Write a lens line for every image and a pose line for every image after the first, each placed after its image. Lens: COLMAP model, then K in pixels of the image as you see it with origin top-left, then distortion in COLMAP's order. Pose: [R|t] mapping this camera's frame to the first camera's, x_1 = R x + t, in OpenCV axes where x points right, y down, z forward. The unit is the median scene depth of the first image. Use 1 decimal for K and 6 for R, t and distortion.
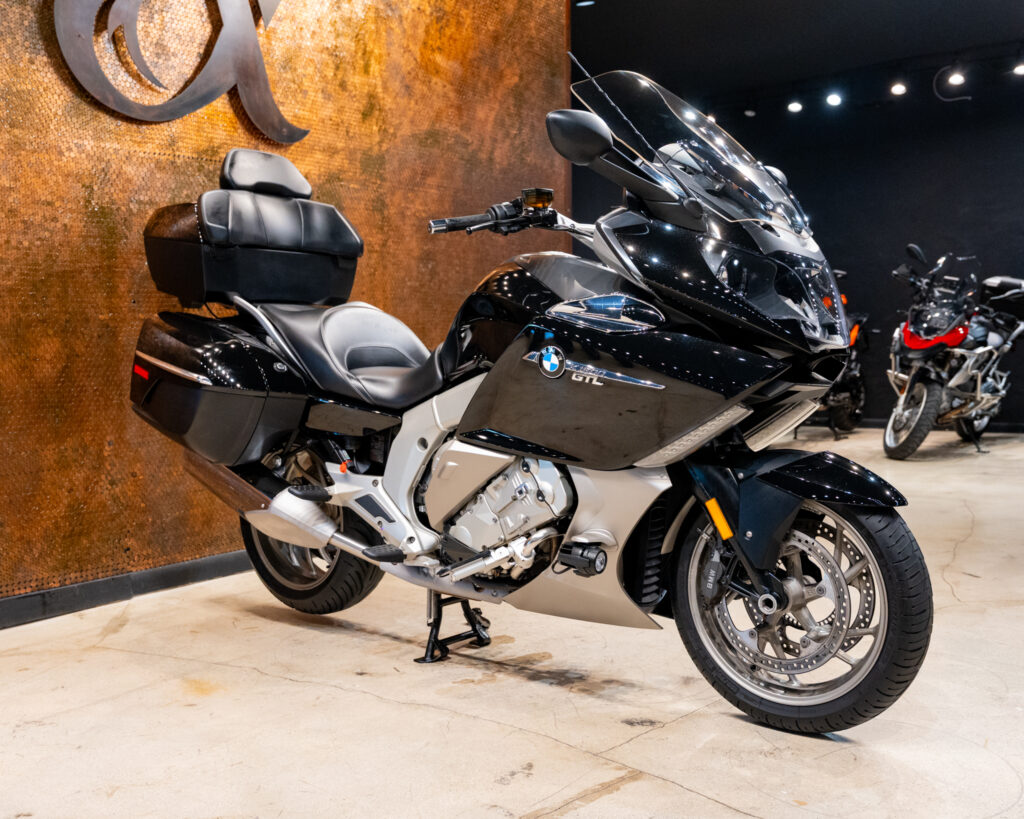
lens RADIAL K [[1095.1, 0, 512.0], [0, 1095.1, 409.5], [0, 0, 1]] dist [-0.003885, 0.002479]
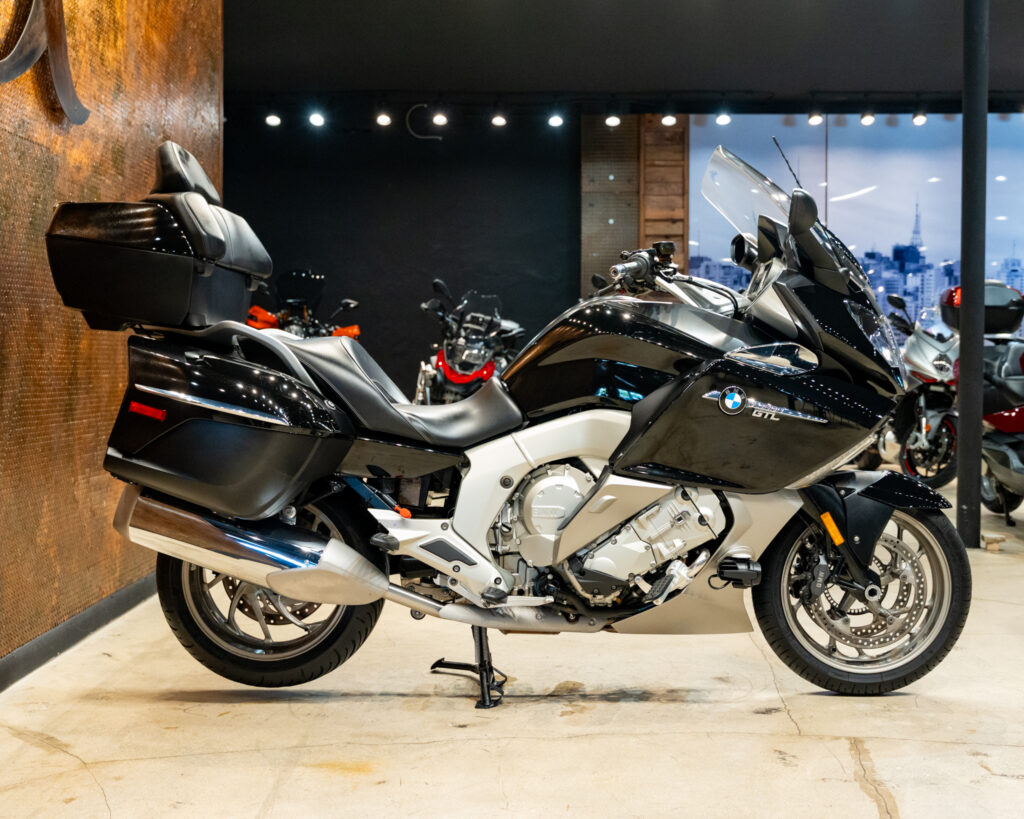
lens RADIAL K [[1319.4, 0, 512.0], [0, 1319.4, 383.0], [0, 0, 1]] dist [0.000642, -0.001967]
pose [[0.753364, 0.008427, 0.657550, -0.985236], [0.024474, 0.998866, -0.040842, -0.010472], [-0.657149, 0.046862, 0.752303, 0.110688]]
